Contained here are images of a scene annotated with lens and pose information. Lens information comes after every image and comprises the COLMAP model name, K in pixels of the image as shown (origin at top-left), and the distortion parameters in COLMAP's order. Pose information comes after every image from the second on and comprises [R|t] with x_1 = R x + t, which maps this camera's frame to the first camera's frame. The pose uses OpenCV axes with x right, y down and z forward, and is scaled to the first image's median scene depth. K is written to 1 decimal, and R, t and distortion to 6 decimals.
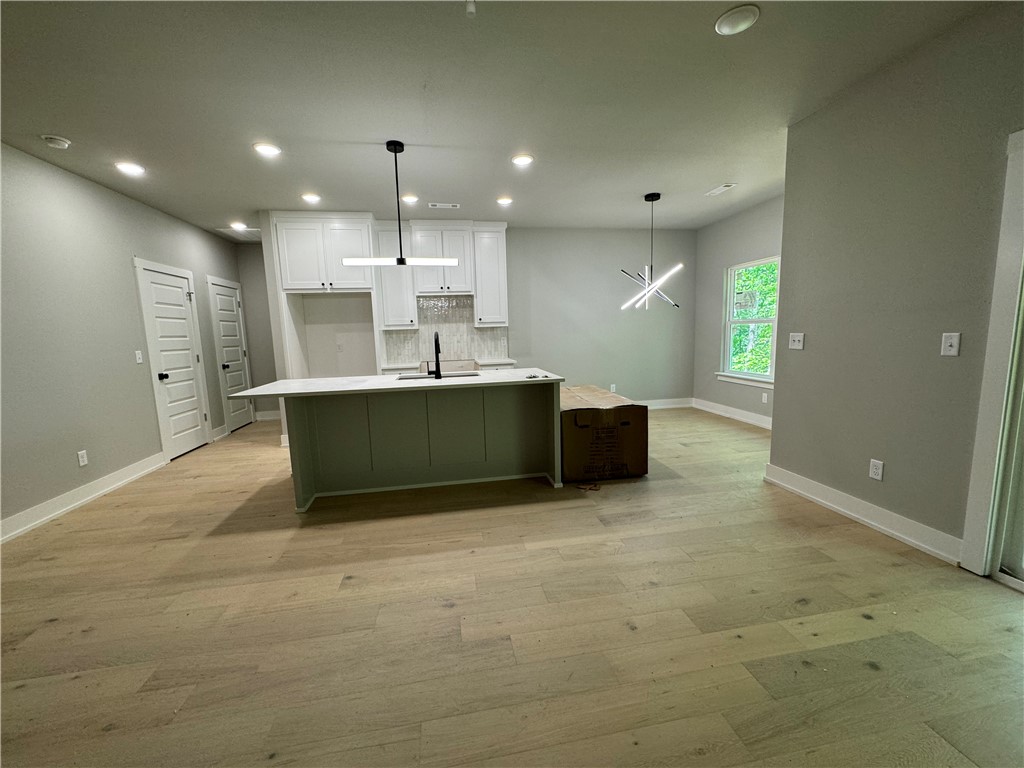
lens RADIAL K [[408.9, 0, 511.3], [0, 408.9, 382.2], [0, 0, 1]] dist [-0.003600, 0.000233]
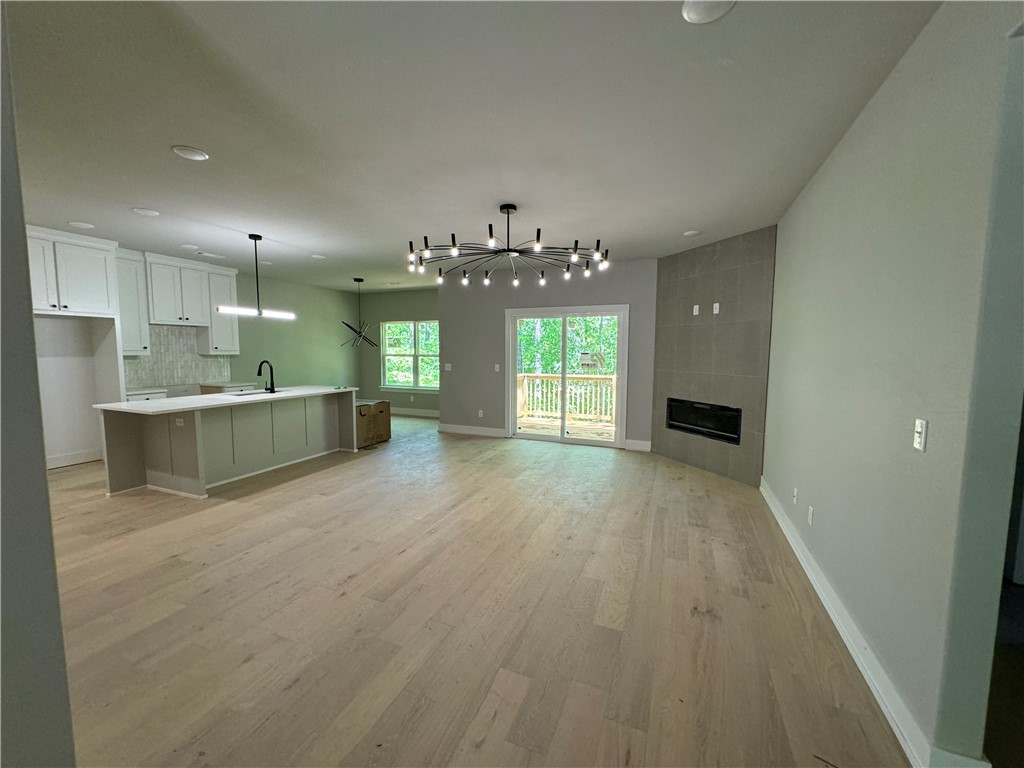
lens RADIAL K [[408.9, 0, 511.8], [0, 408.9, 386.5], [0, 0, 1]] dist [-0.003600, 0.000233]
pose [[0.535769, -0.039813, 0.843425, -0.946221], [0.082835, 0.996548, -0.005578, 0.045431], [-0.840292, 0.072853, 0.537217, -0.483619]]
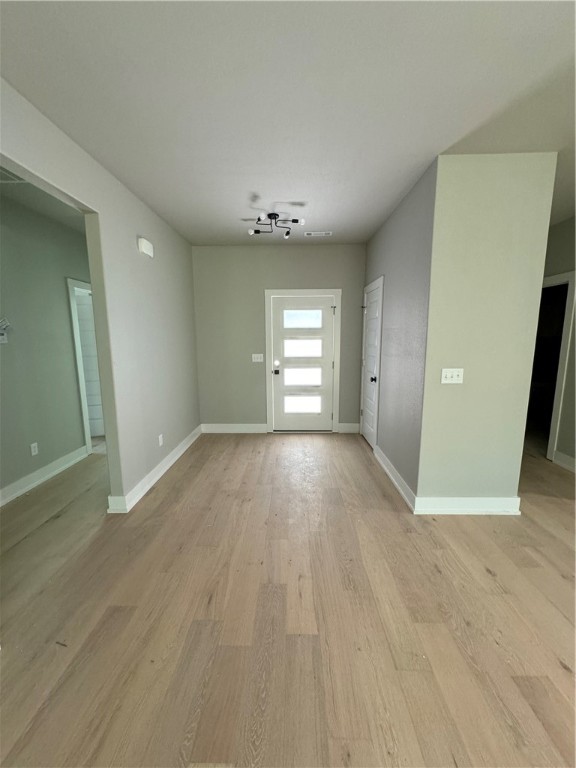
lens RADIAL K [[306.7, 0, 288.0], [0, 306.7, 382.9], [0, 0, 1]] dist [-0.003600, 0.000233]
pose [[-0.184768, 0.181911, -0.965800, -0.147405], [-0.112580, 0.972333, 0.204679, -0.023643], [0.976313, 0.146548, -0.159176, -0.178646]]
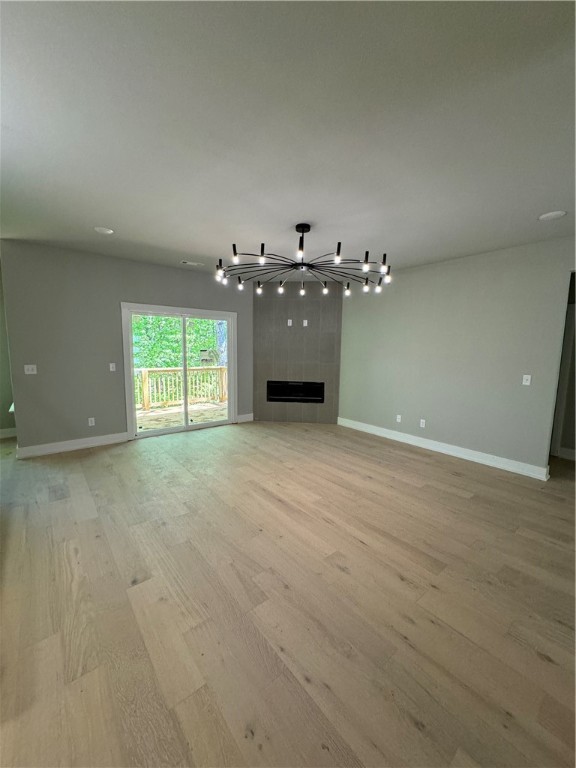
lens RADIAL K [[306.7, 0, 288.7], [0, 306.7, 382.3], [0, 0, 1]] dist [-0.003600, 0.000233]
pose [[-0.496500, -0.075228, 0.864771, -0.847132], [0.108307, 0.983084, 0.147703, -0.105405], [-0.861253, 0.166995, -0.479953, 0.599778]]
